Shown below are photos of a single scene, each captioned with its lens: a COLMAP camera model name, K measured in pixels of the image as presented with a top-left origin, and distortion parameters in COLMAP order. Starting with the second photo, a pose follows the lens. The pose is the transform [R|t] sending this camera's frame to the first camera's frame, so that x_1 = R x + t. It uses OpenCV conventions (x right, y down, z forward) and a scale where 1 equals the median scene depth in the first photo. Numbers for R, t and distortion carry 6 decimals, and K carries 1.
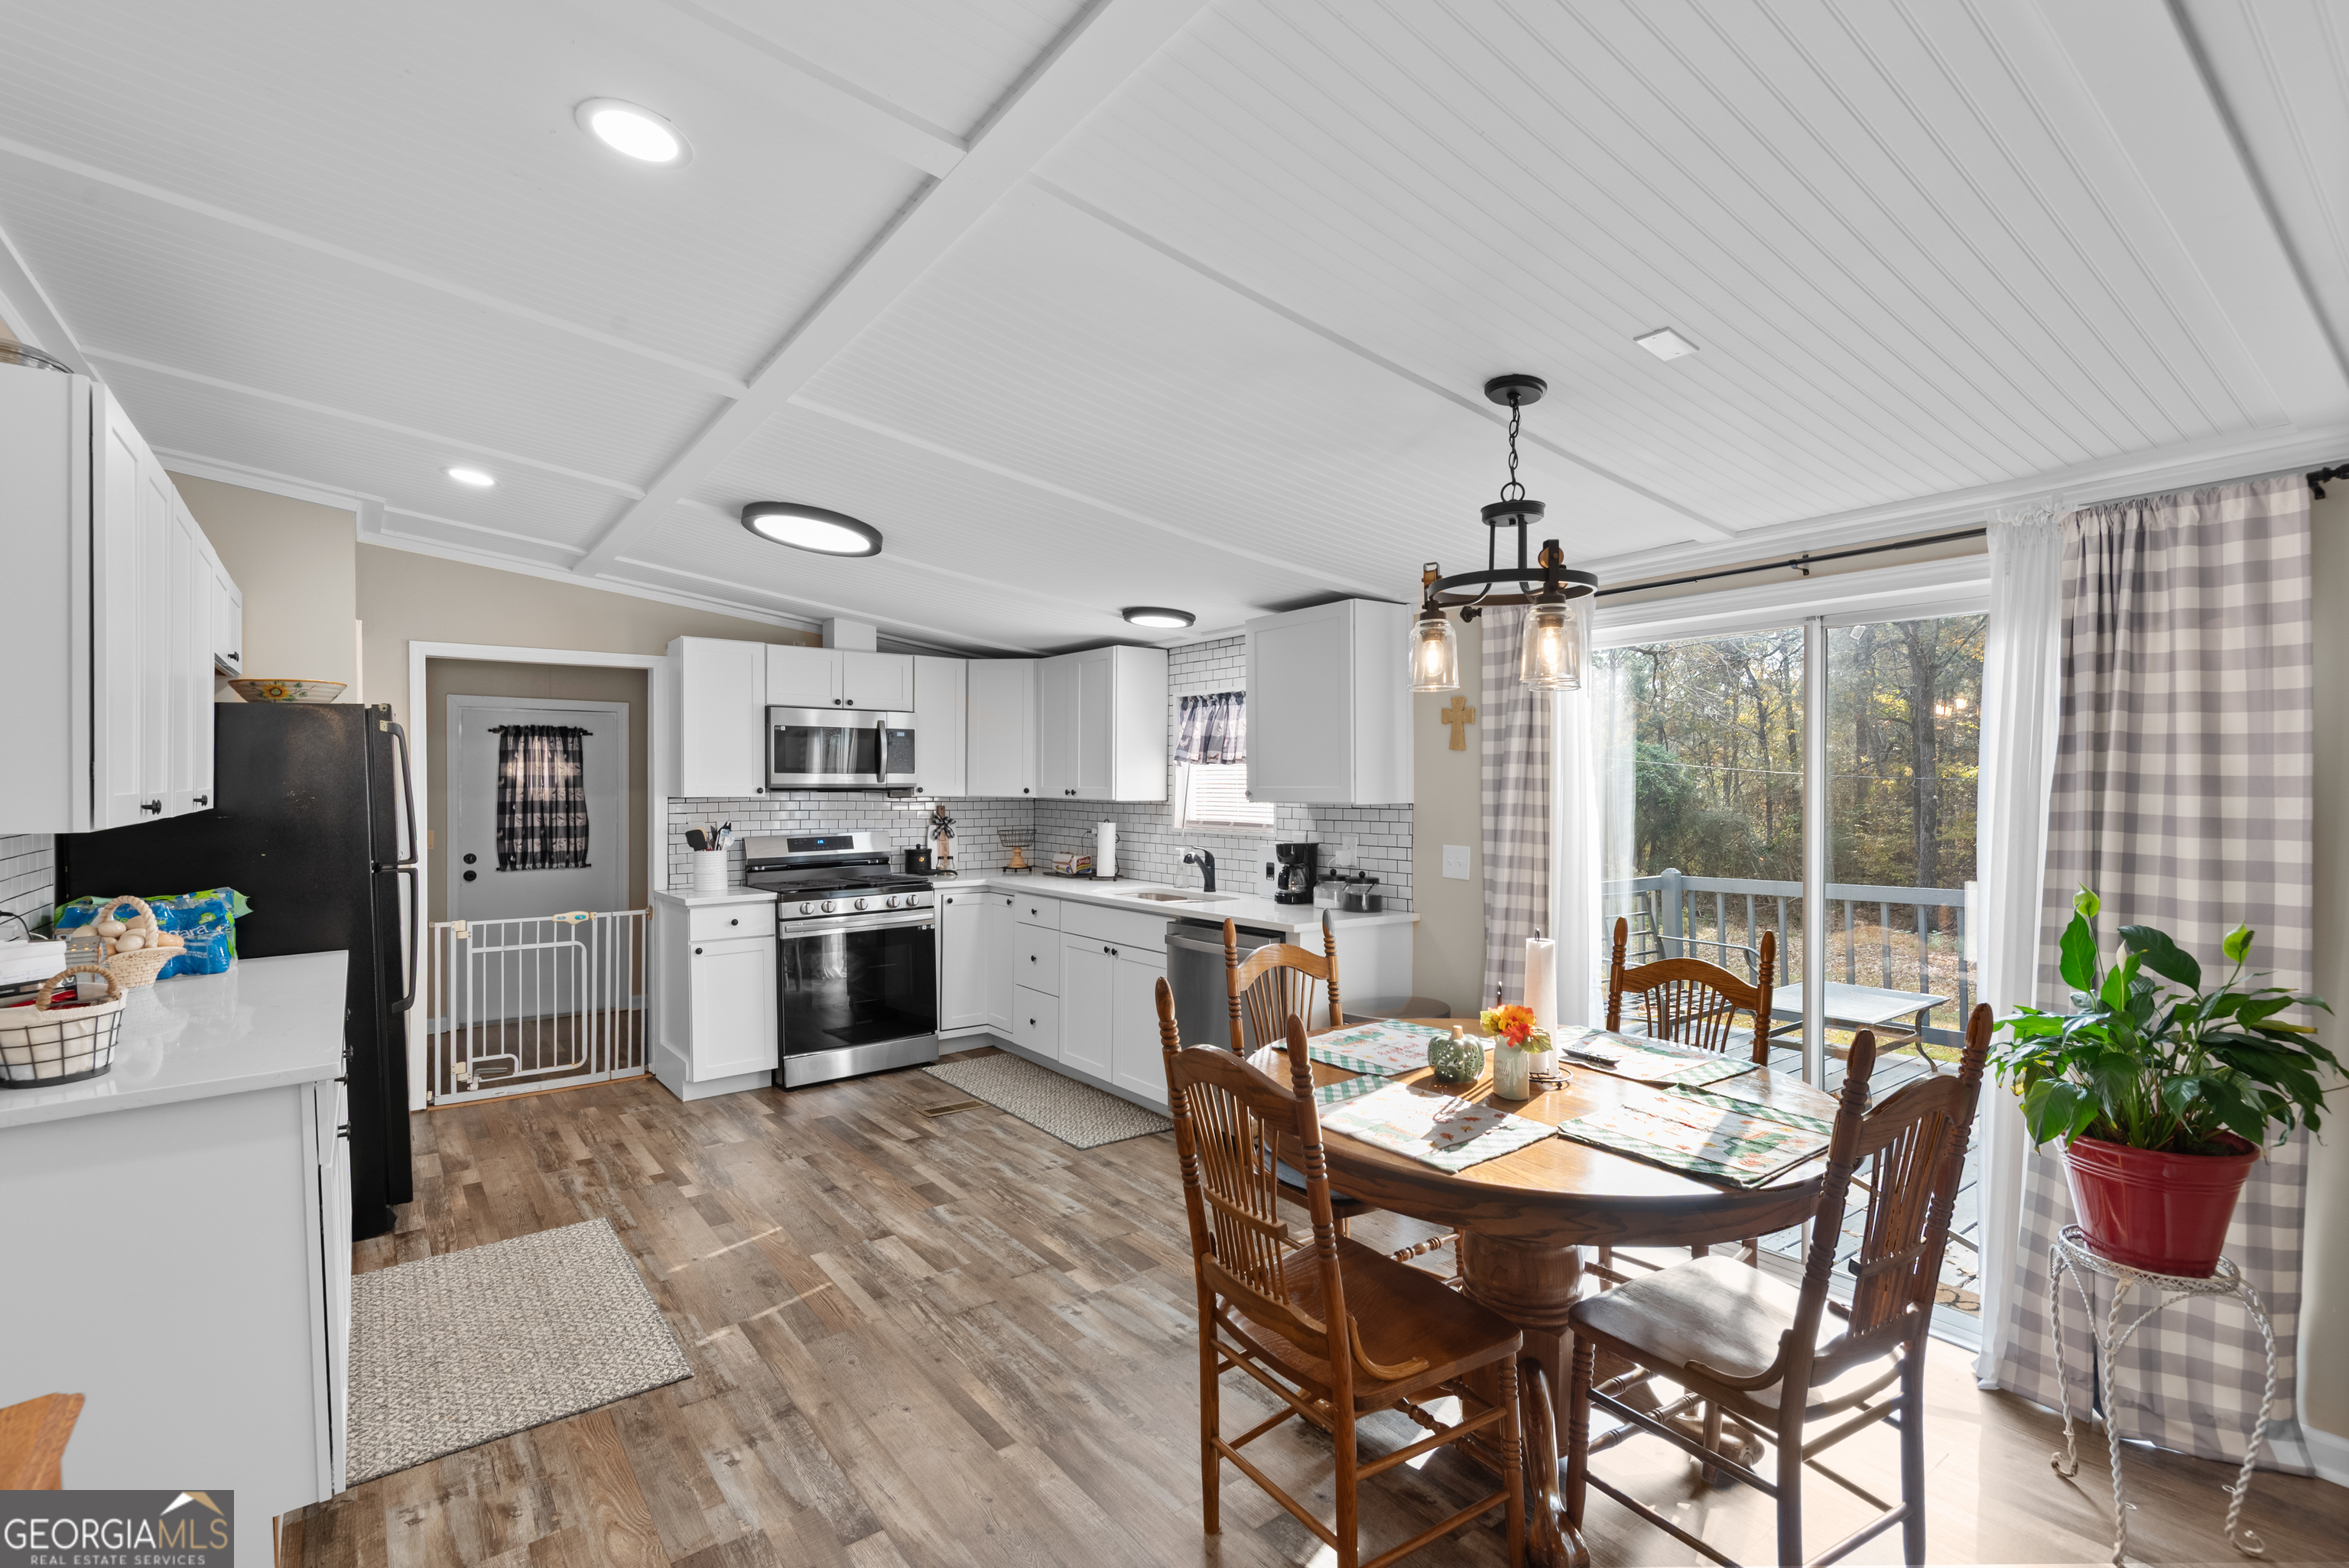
lens RADIAL K [[1067.3, 0, 1177.7], [0, 1067.3, 792.7], [0, 0, 1]] dist [0.026665, -0.015691]
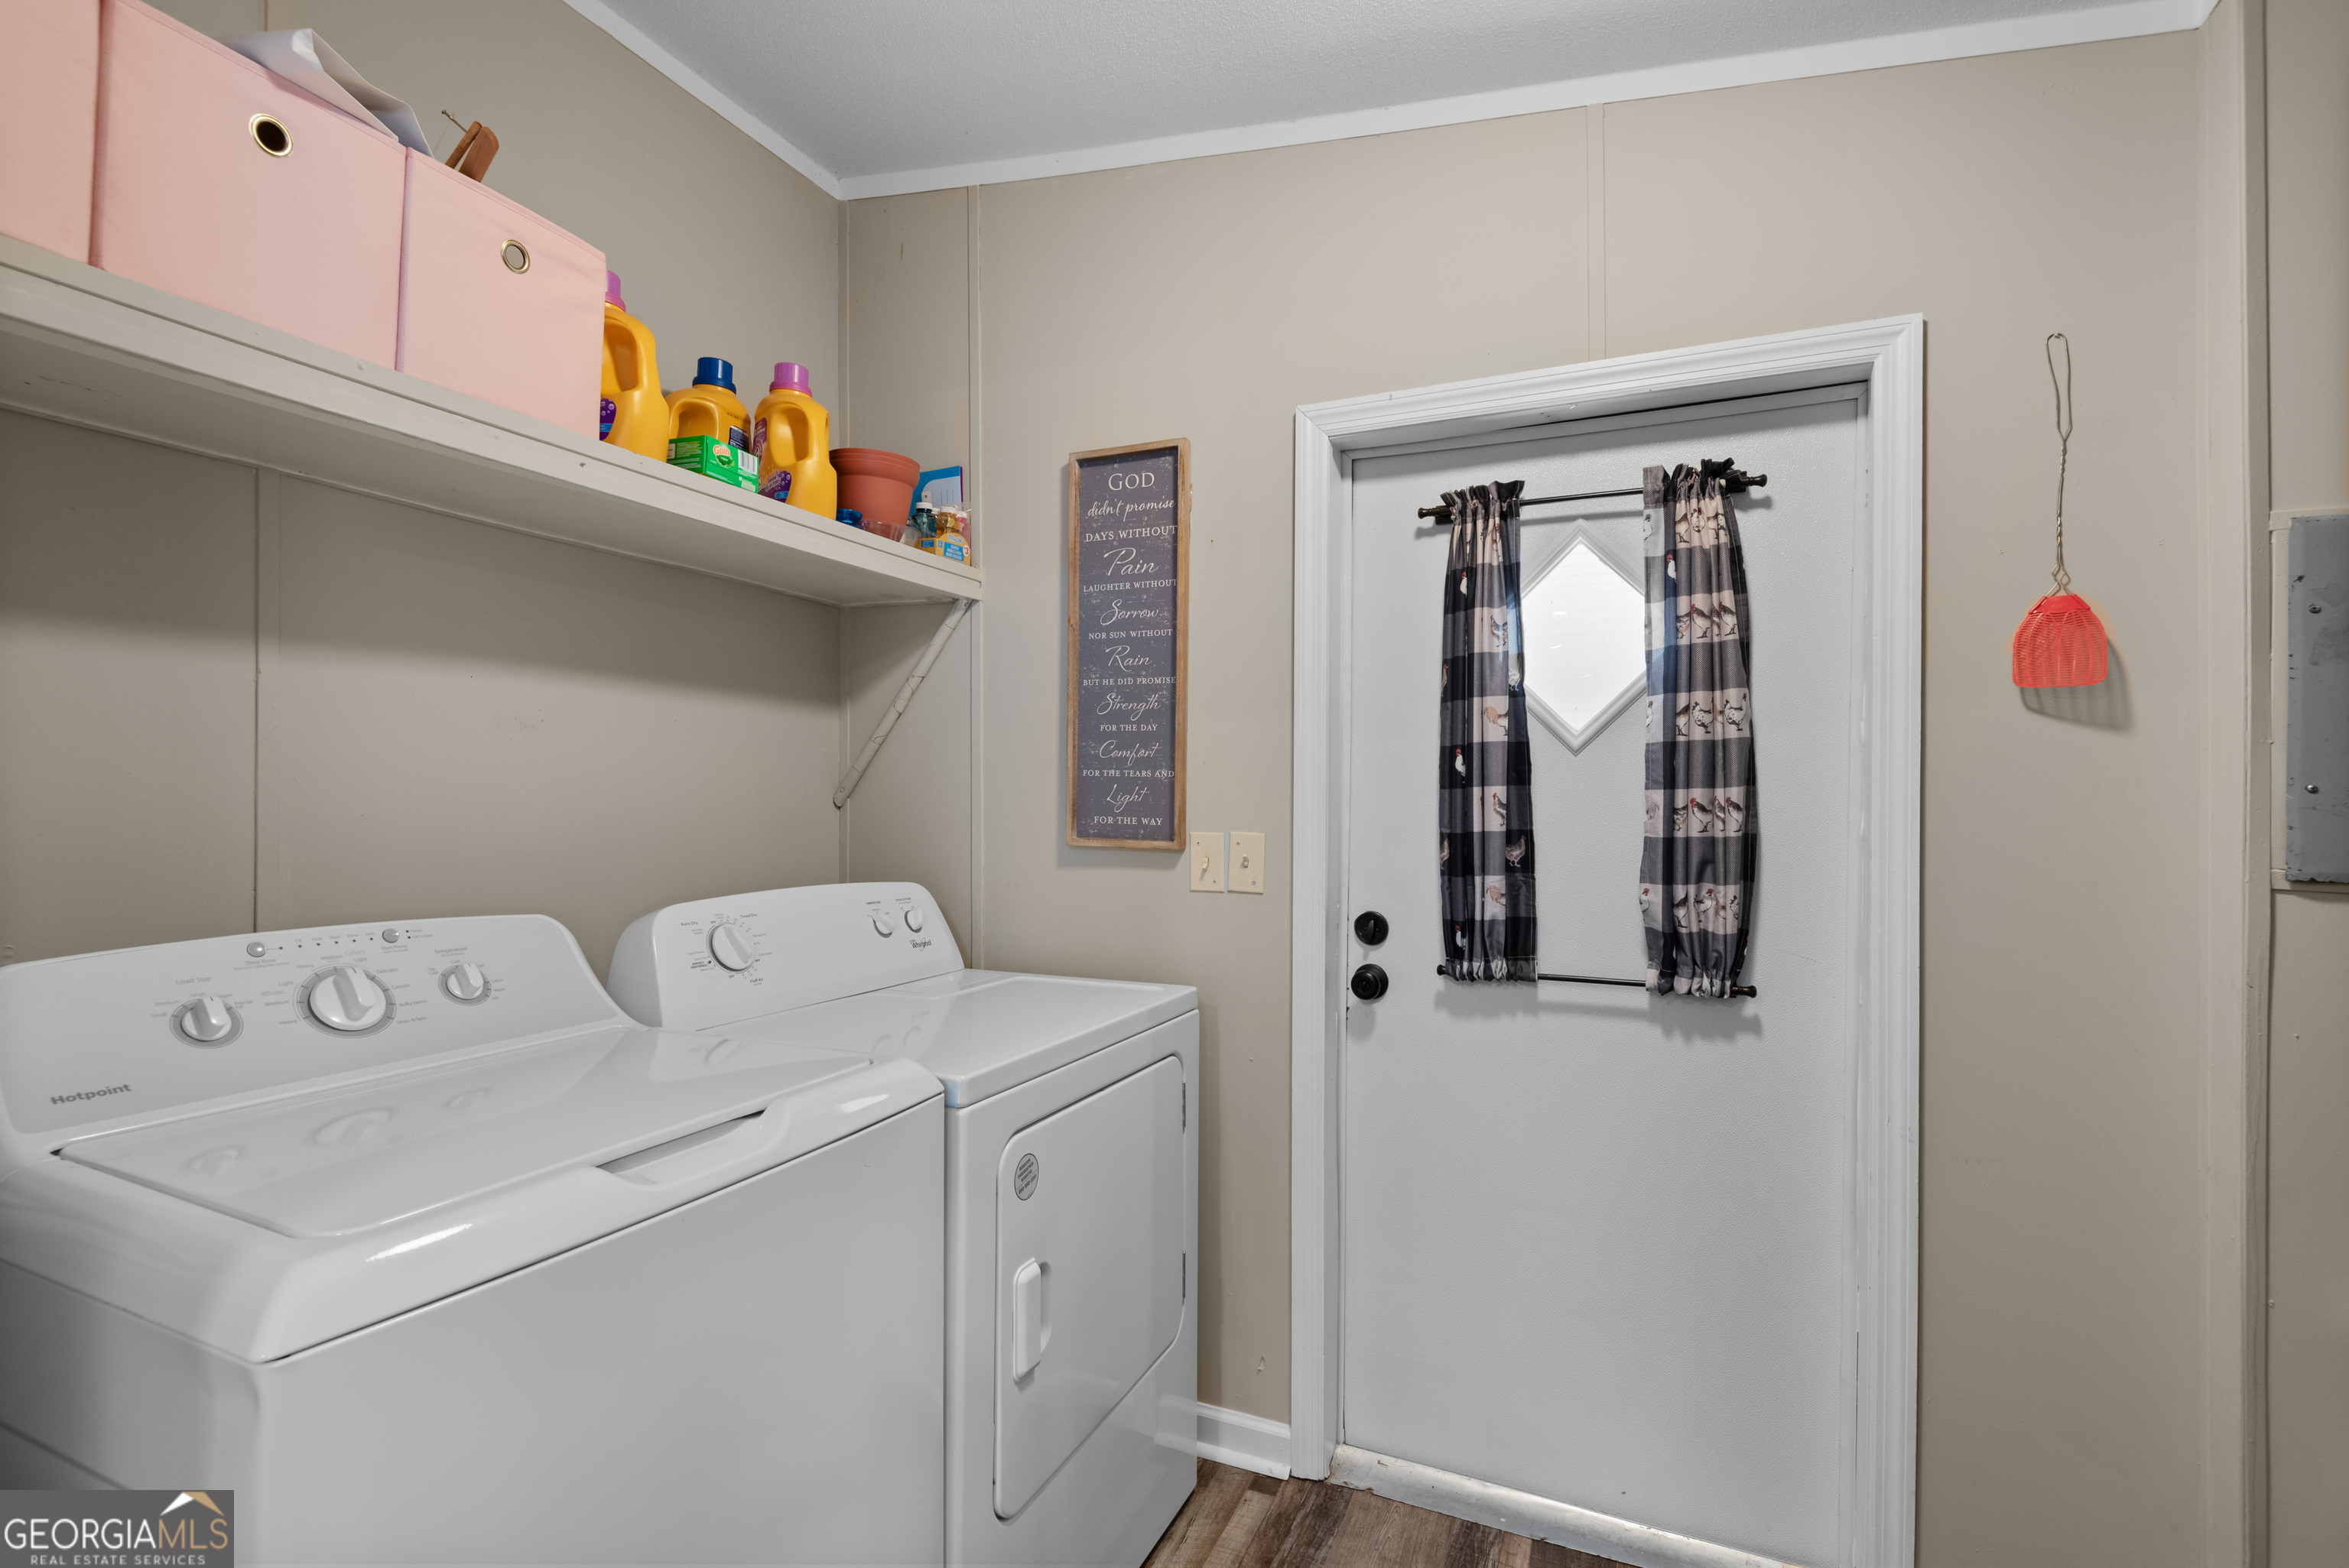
lens RADIAL K [[1067.3, 0, 1160.7], [0, 1067.3, 791.2], [0, 0, 1]] dist [0.026665, -0.015691]
pose [[0.455180, -0.005834, -0.890380, -0.534972], [-0.011753, 0.999852, -0.012560, 0.034032], [0.890322, 0.016182, 0.455045, 1.056613]]
